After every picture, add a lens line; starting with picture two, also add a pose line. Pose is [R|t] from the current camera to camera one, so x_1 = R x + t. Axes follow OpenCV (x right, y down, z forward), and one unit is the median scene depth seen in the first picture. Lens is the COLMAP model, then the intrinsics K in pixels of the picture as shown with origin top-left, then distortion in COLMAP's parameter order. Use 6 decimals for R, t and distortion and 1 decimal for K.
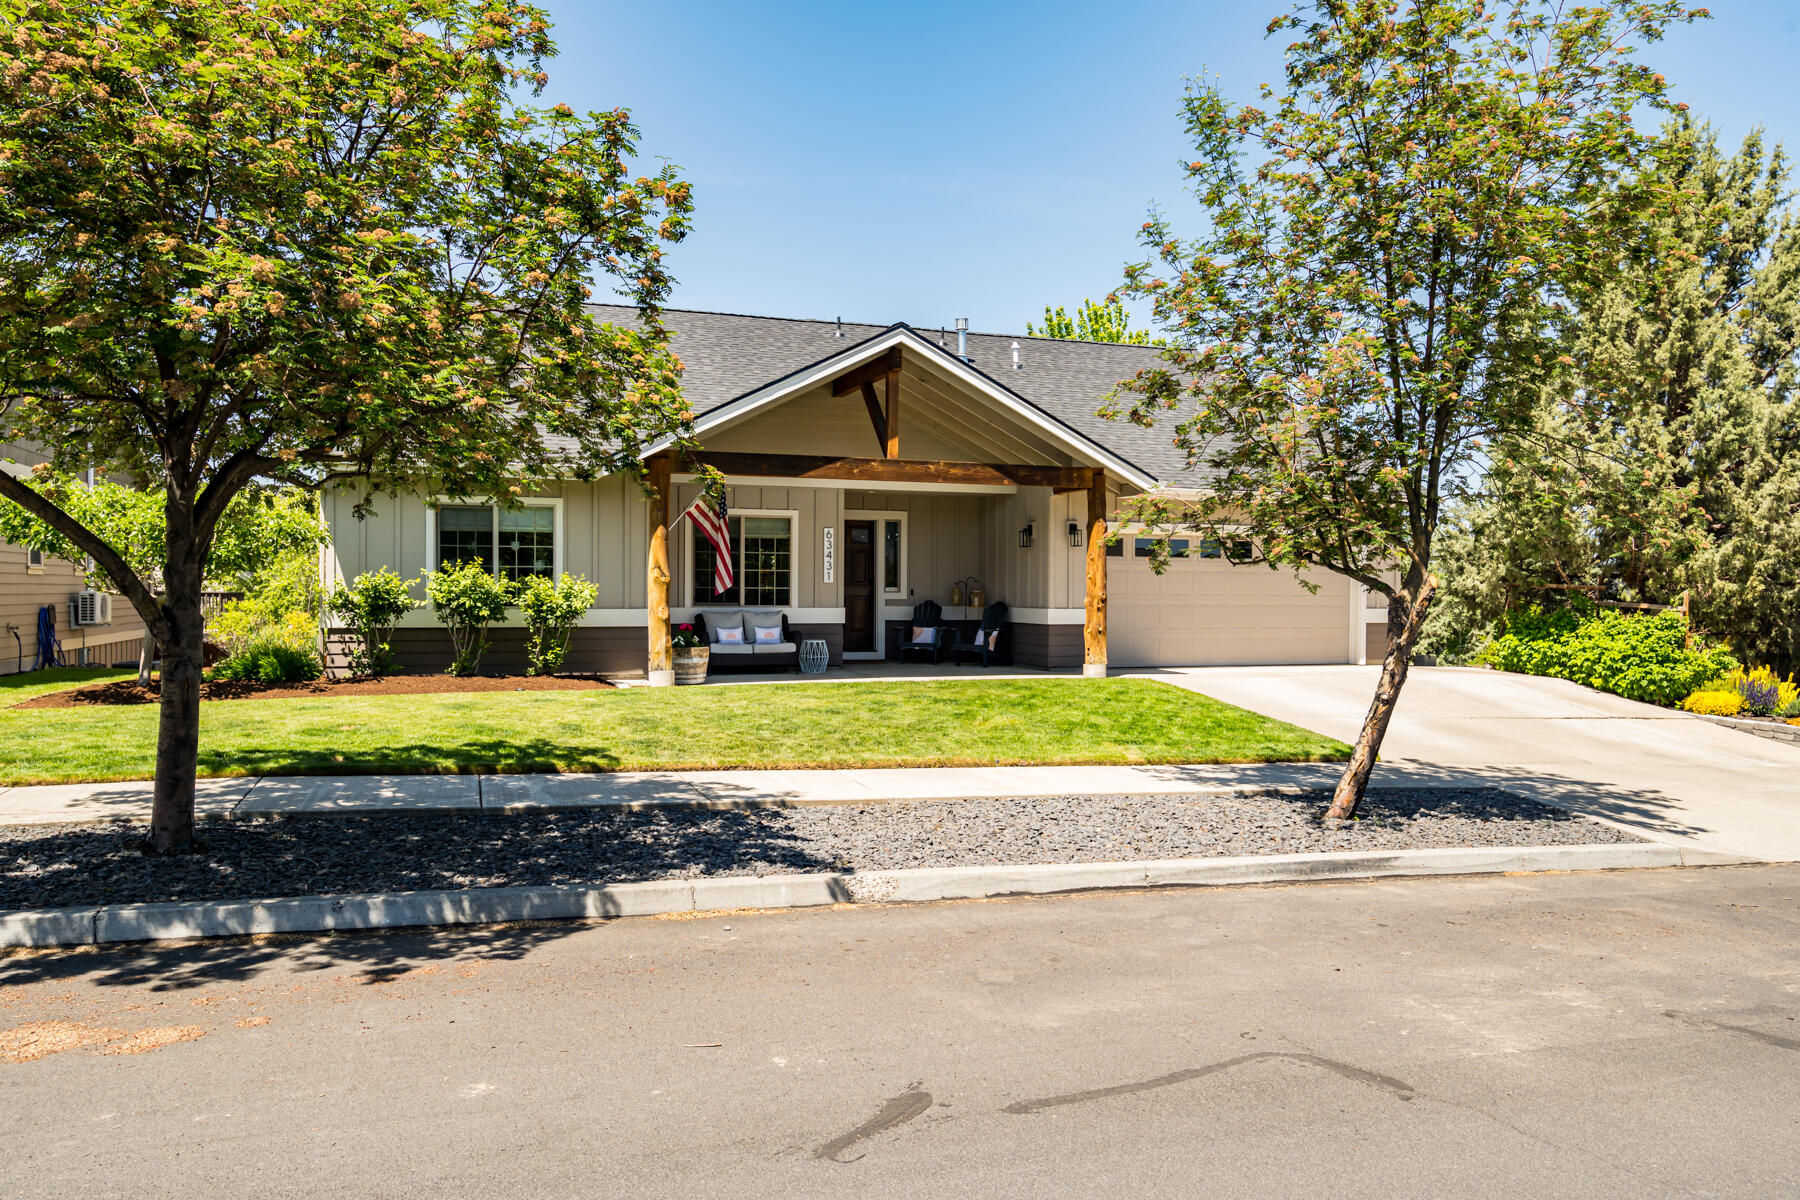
lens RADIAL K [[1249.4, 0, 900.0], [0, 1249.4, 600.0], [0, 0, 1]] dist [-0.003848, -0.001725]
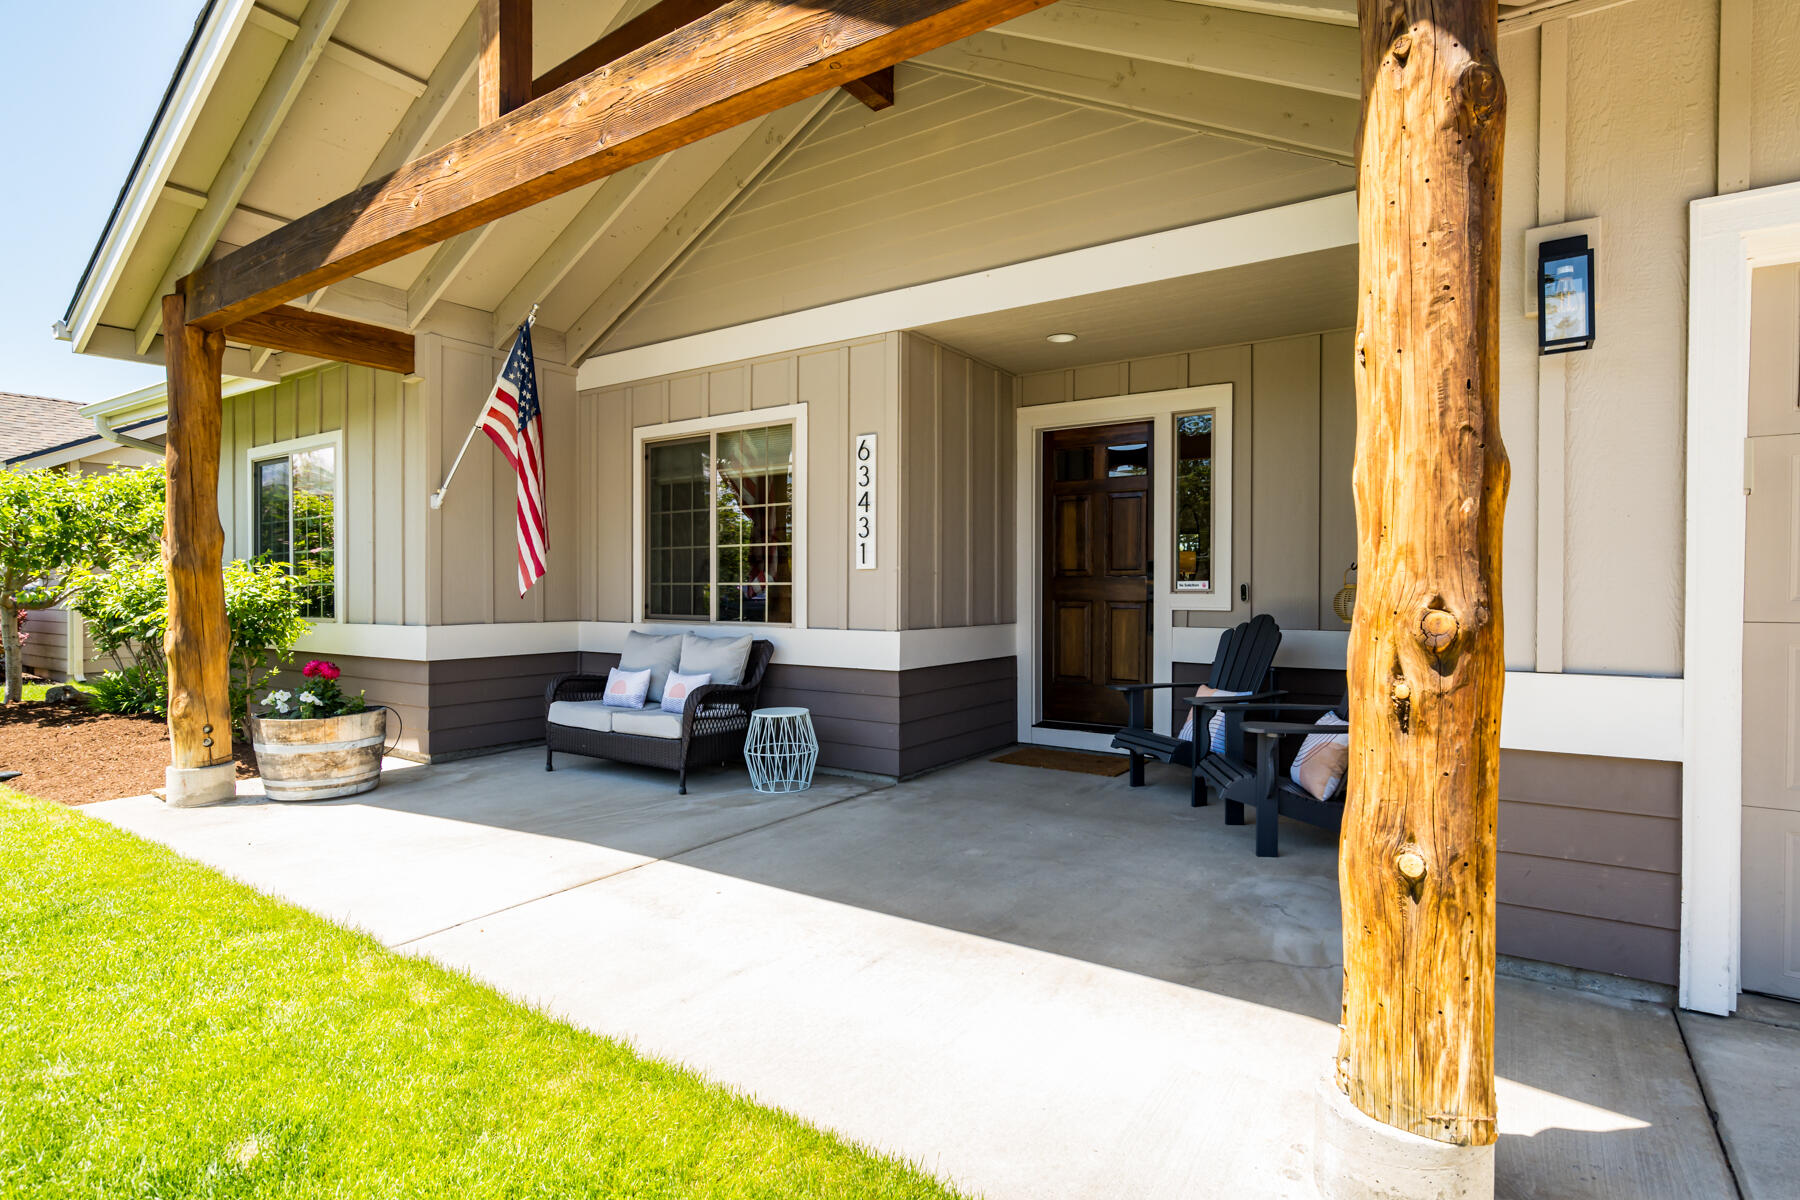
lens RADIAL K [[901.5, 0, 938.8], [0, 901.5, 621.9], [0, 0, 1]] dist [-0.005387, -0.000292]
pose [[0.623572, 0.022438, -0.781444, 0.203413], [-0.001502, 0.999621, 0.027504, -0.005171], [0.781765, -0.015977, 0.623369, 0.899382]]
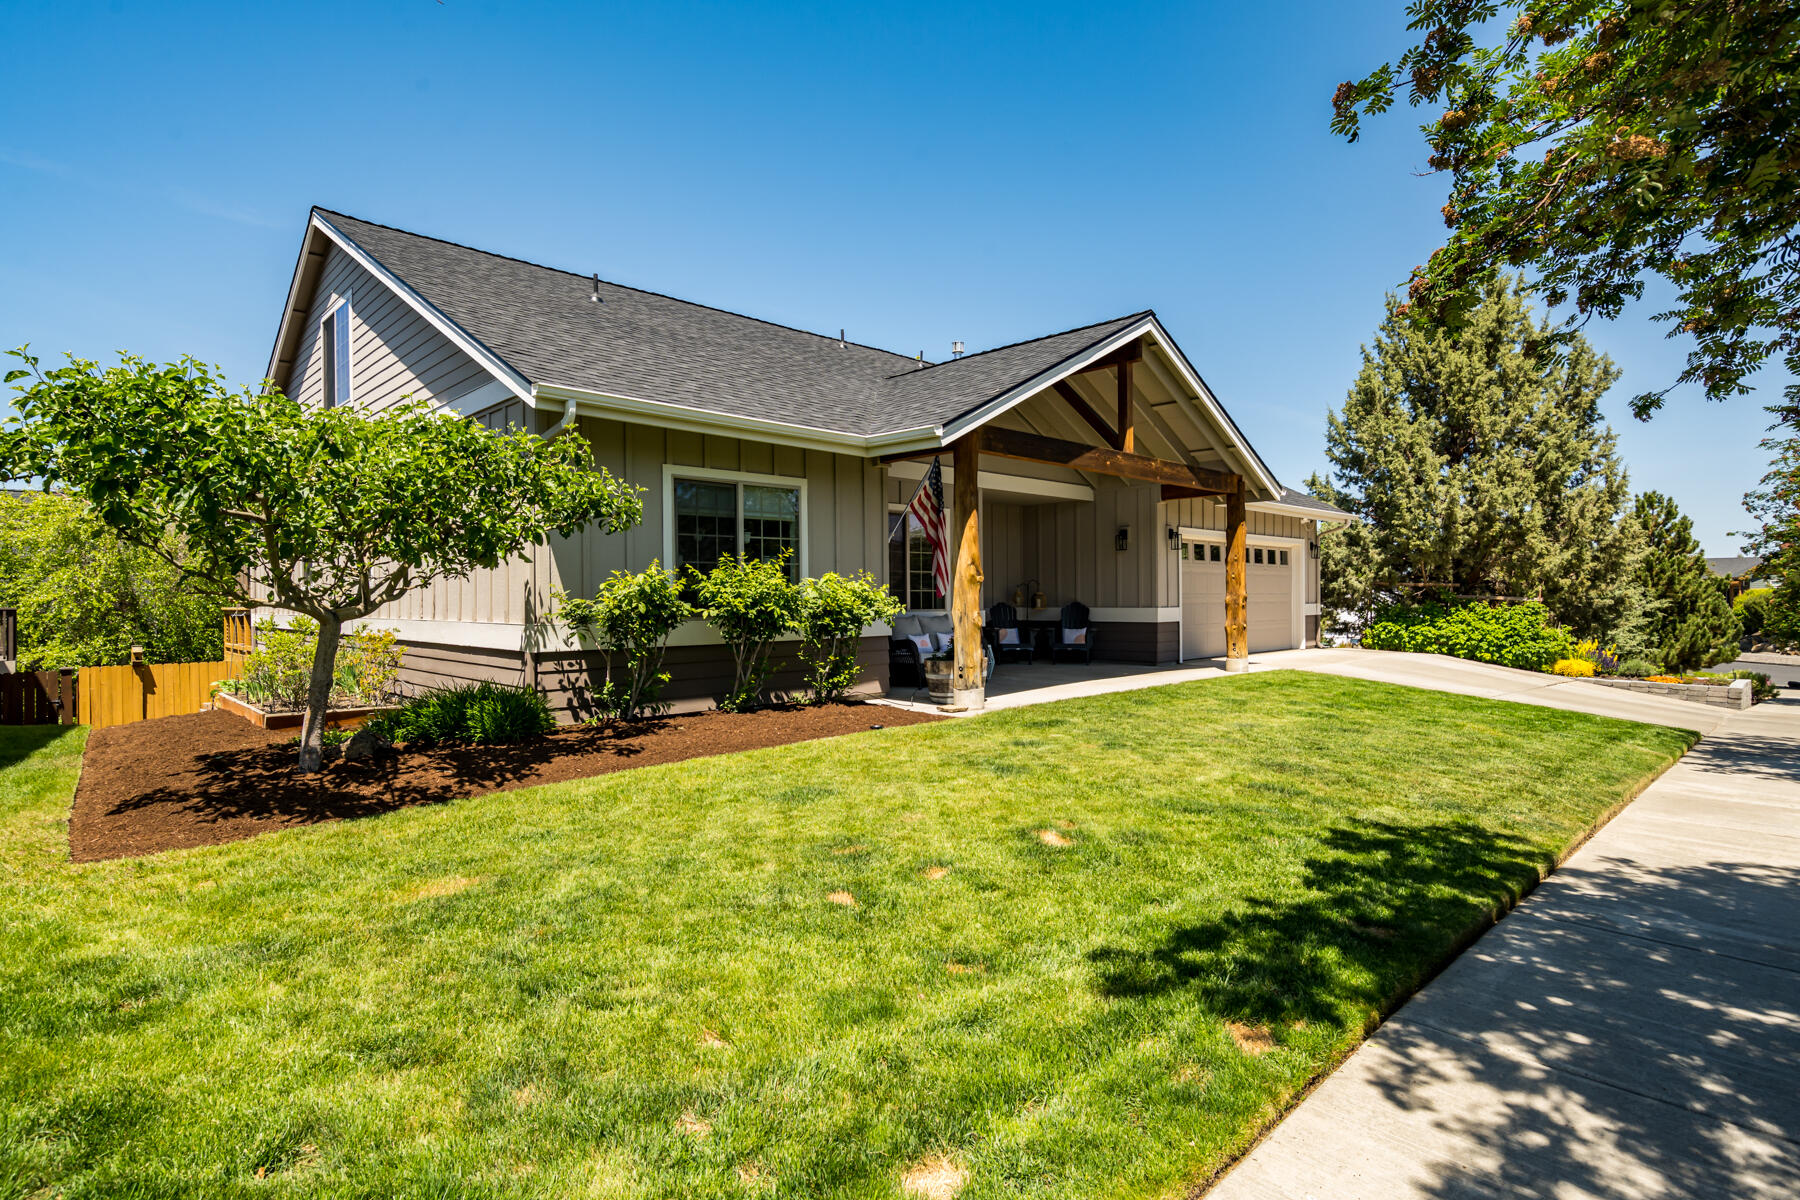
lens RADIAL K [[901.3, 0, 903.2], [0, 901.3, 594.2], [0, 0, 1]] dist [-0.004723, -0.000022]
pose [[0.907357, -0.011094, 0.420215, -0.429251], [0.016641, 0.999816, -0.009536, -0.000809], [-0.420032, 0.015646, 0.907375, 0.422287]]
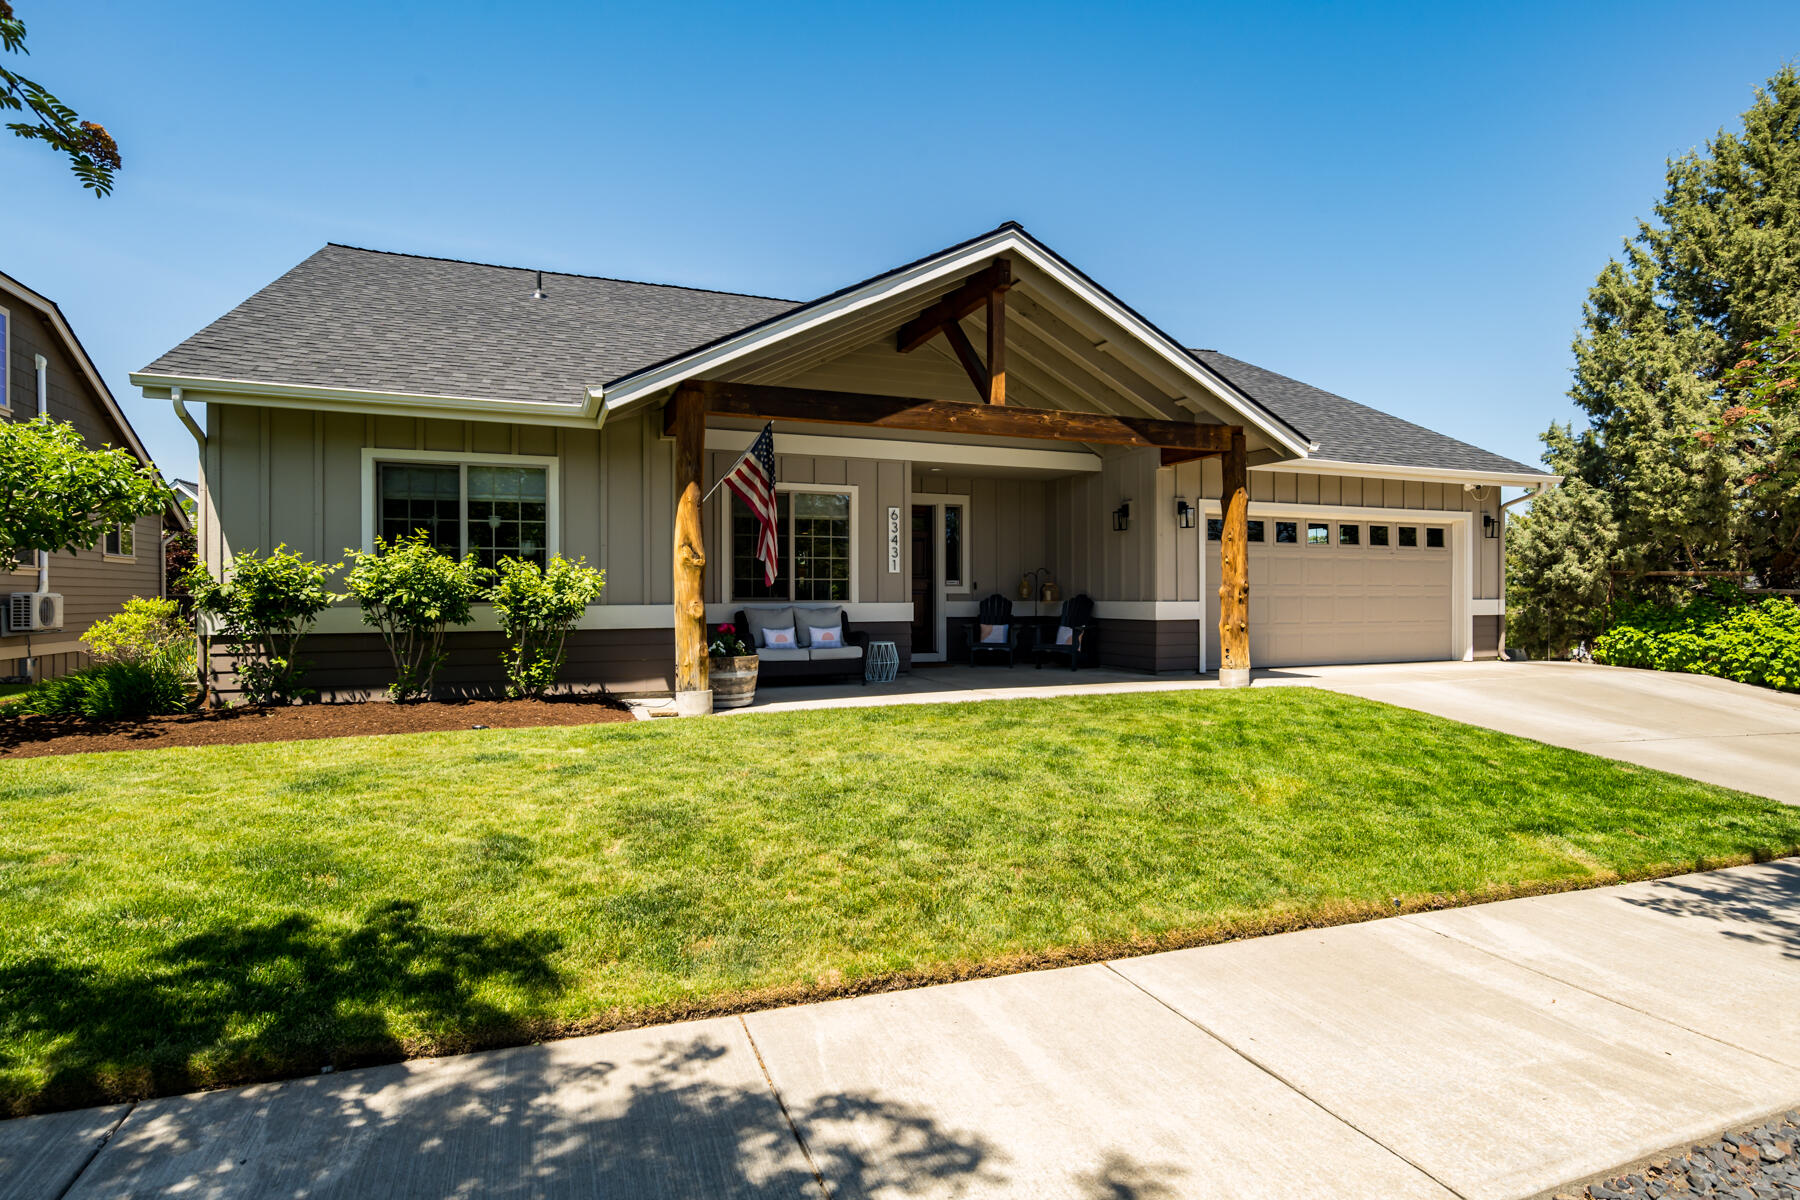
lens RADIAL K [[901.3, 0, 903.2], [0, 901.3, 594.2], [0, 0, 1]] dist [-0.004723, -0.000022]
pose [[0.999053, -0.008348, 0.042703, -0.082951], [0.008797, 0.999908, -0.010334, 0.007248], [-0.042613, 0.010700, 0.999034, 0.428050]]
